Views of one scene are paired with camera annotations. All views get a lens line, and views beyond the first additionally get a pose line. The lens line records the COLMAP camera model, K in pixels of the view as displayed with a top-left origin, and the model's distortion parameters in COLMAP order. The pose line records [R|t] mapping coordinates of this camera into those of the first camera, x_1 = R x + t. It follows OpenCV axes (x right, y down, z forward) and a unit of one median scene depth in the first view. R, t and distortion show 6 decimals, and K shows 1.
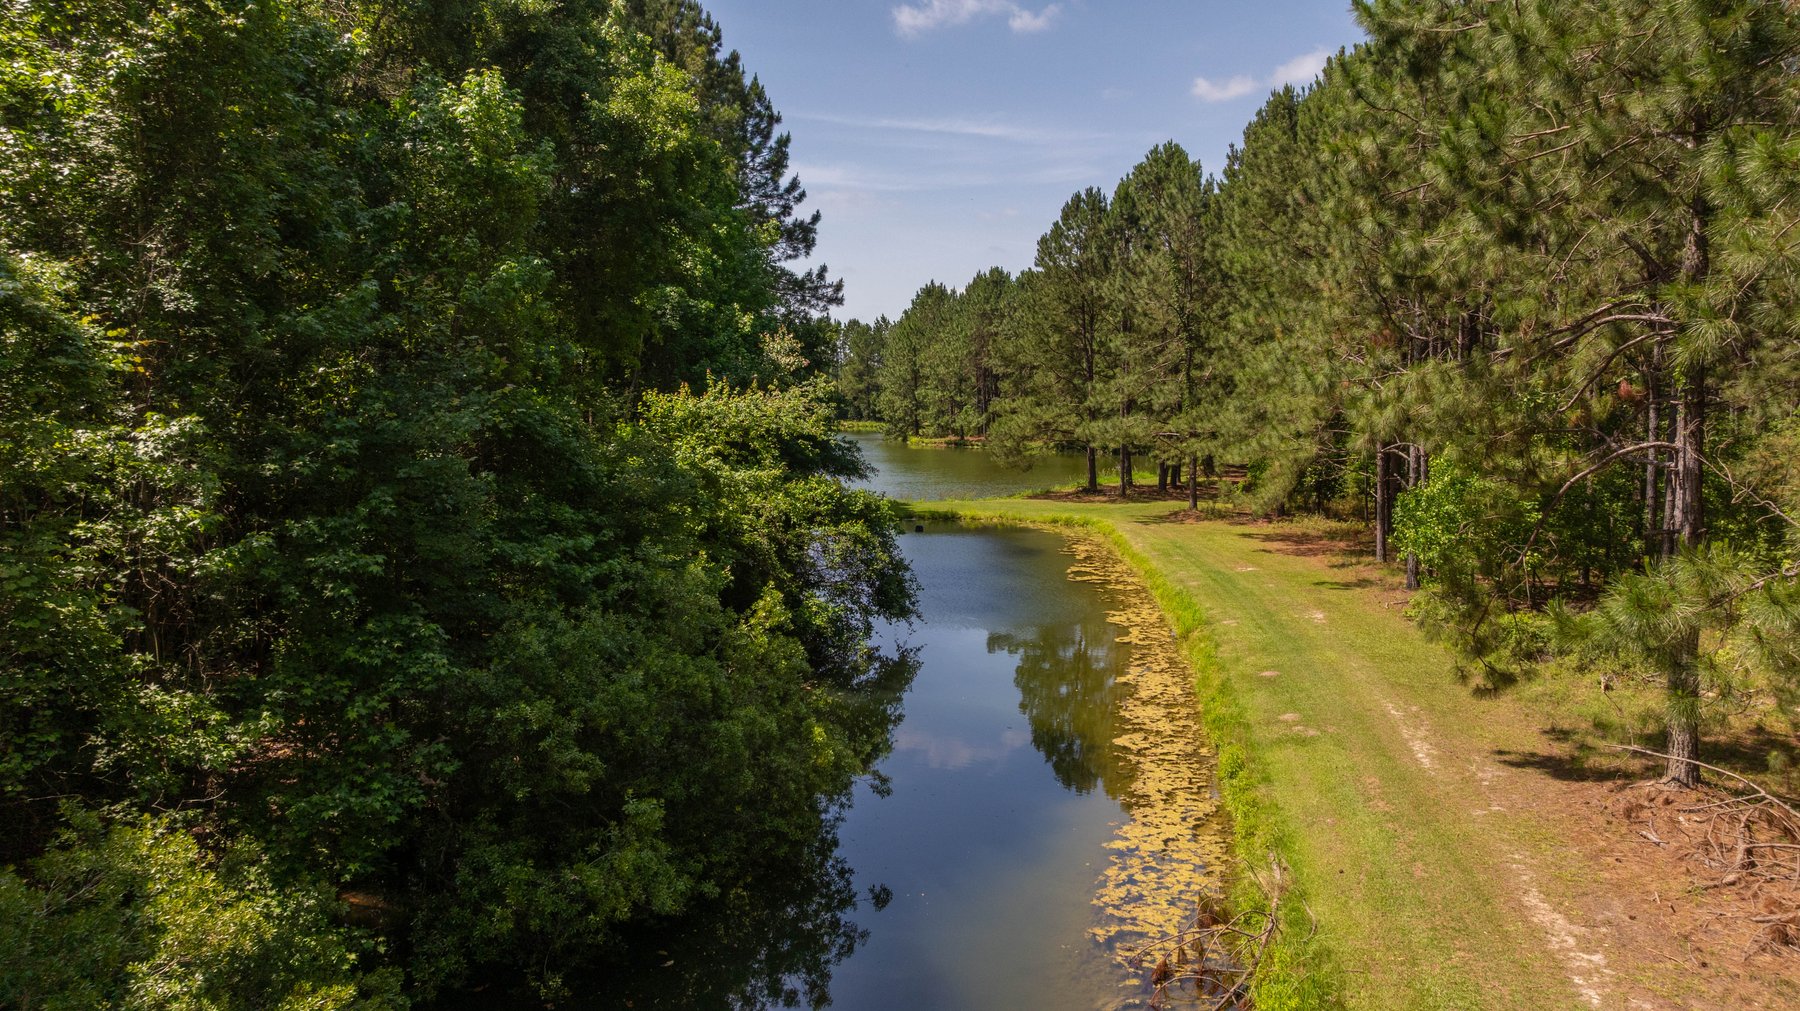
lens RADIAL K [[1288.4, 0, 900.0], [0, 1288.4, 505.5], [0, 0, 1]] dist [-0.014075, 0.002406]
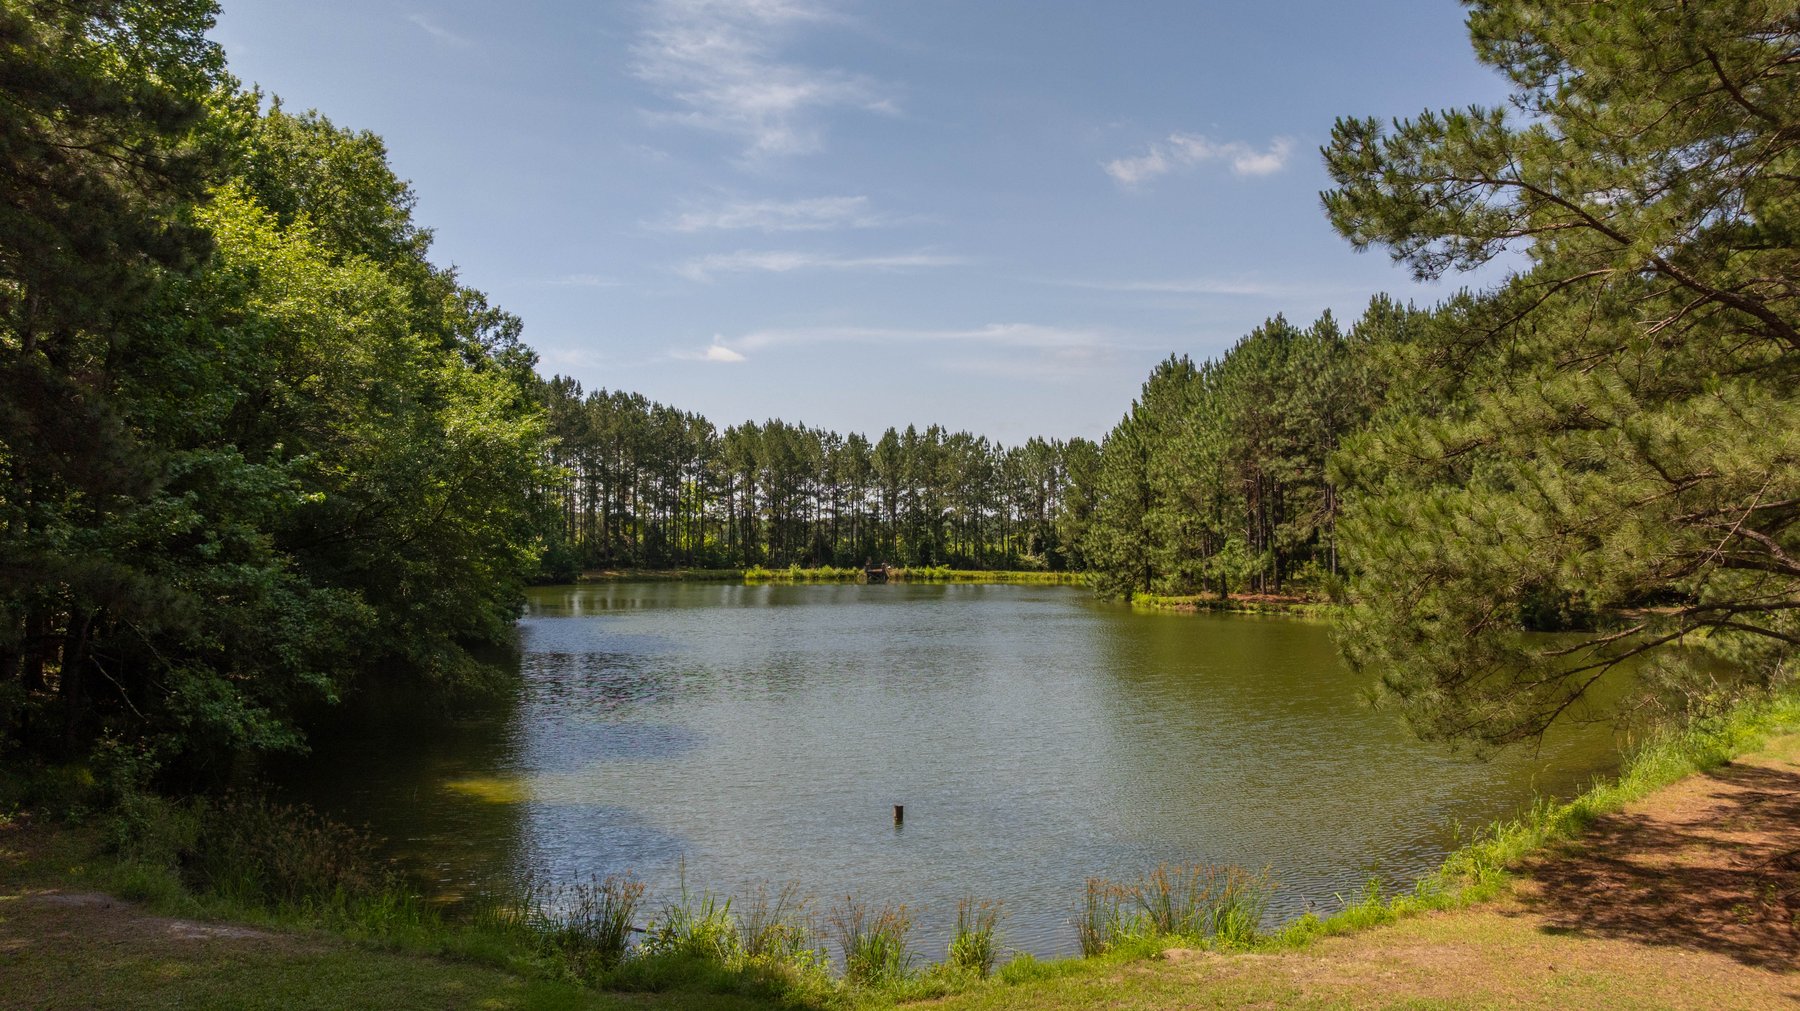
lens RADIAL K [[1288.4, 0, 900.0], [0, 1288.4, 505.5], [0, 0, 1]] dist [-0.014075, 0.002406]
pose [[0.981583, -0.008301, -0.190856, 0.016037], [-0.014686, 0.992820, -0.118715, -0.021832], [0.190471, 0.119332, 0.974413, 0.404800]]
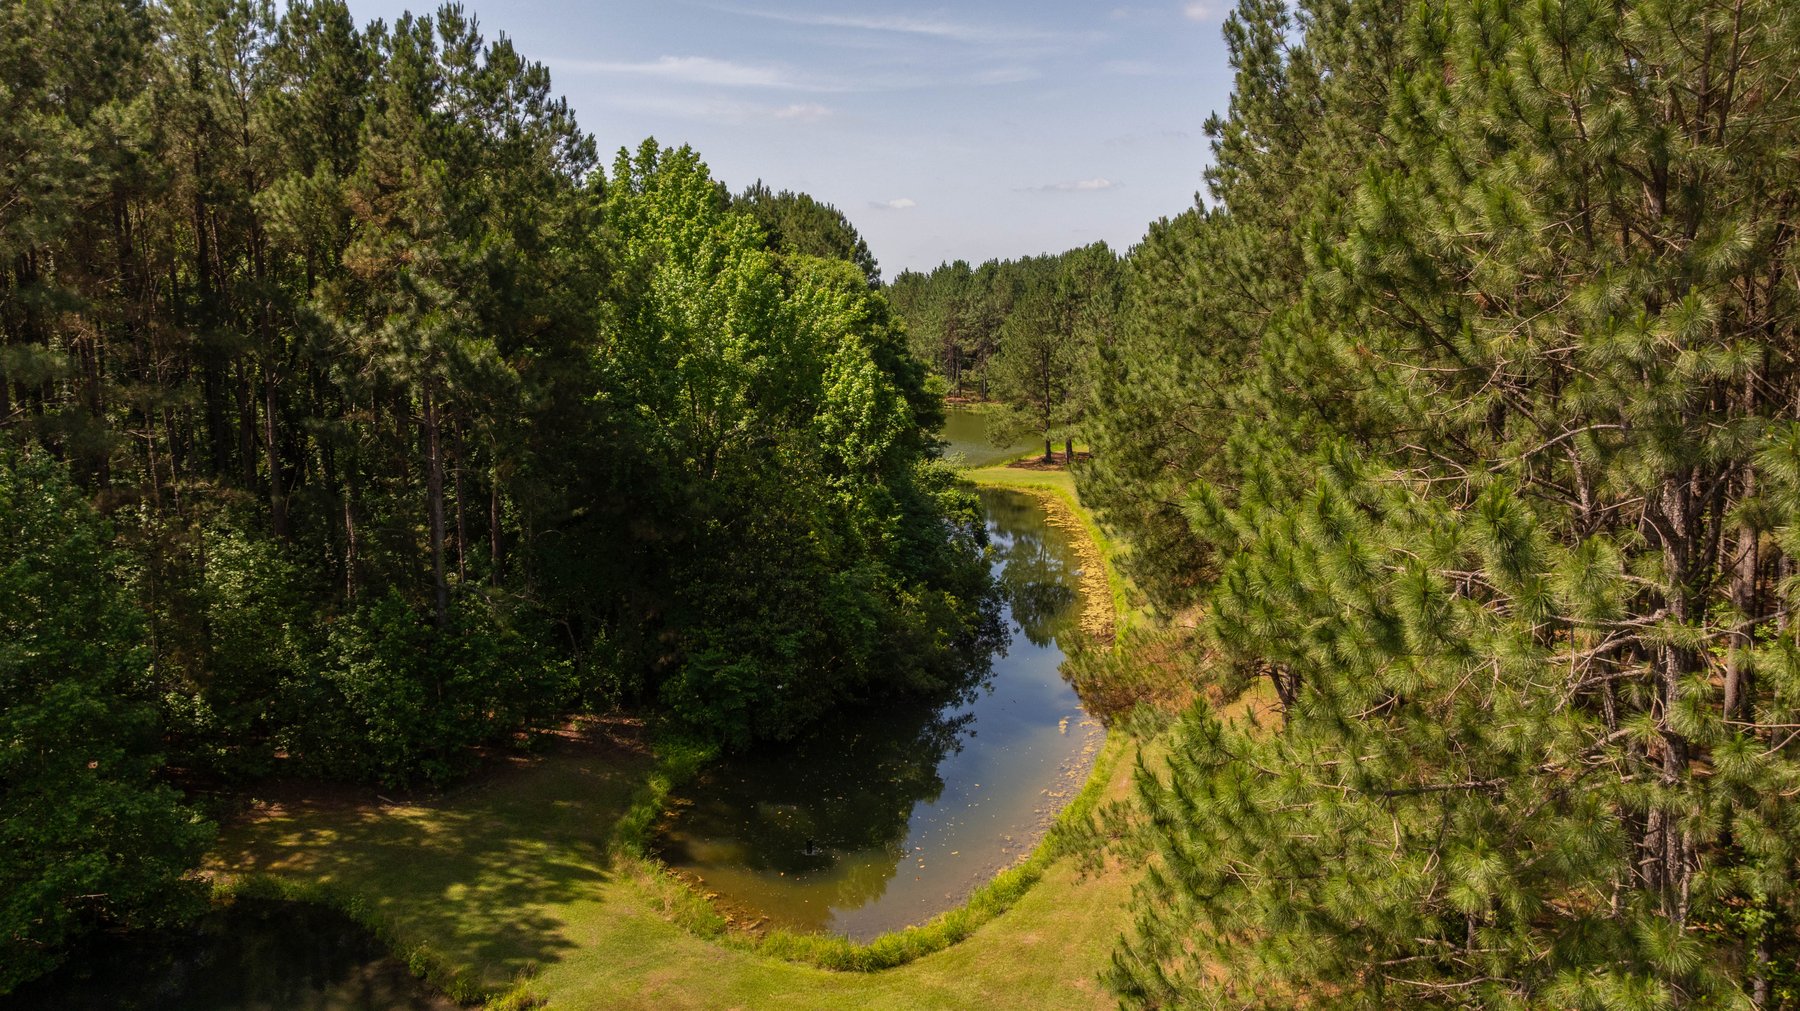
lens RADIAL K [[1288.4, 0, 900.0], [0, 1288.4, 505.5], [0, 0, 1]] dist [-0.014075, 0.002406]
pose [[0.998276, -0.016719, 0.056256, -0.065925], [0.012879, 0.997607, 0.067926, -0.035138], [-0.057257, -0.067085, 0.996103, -0.308534]]
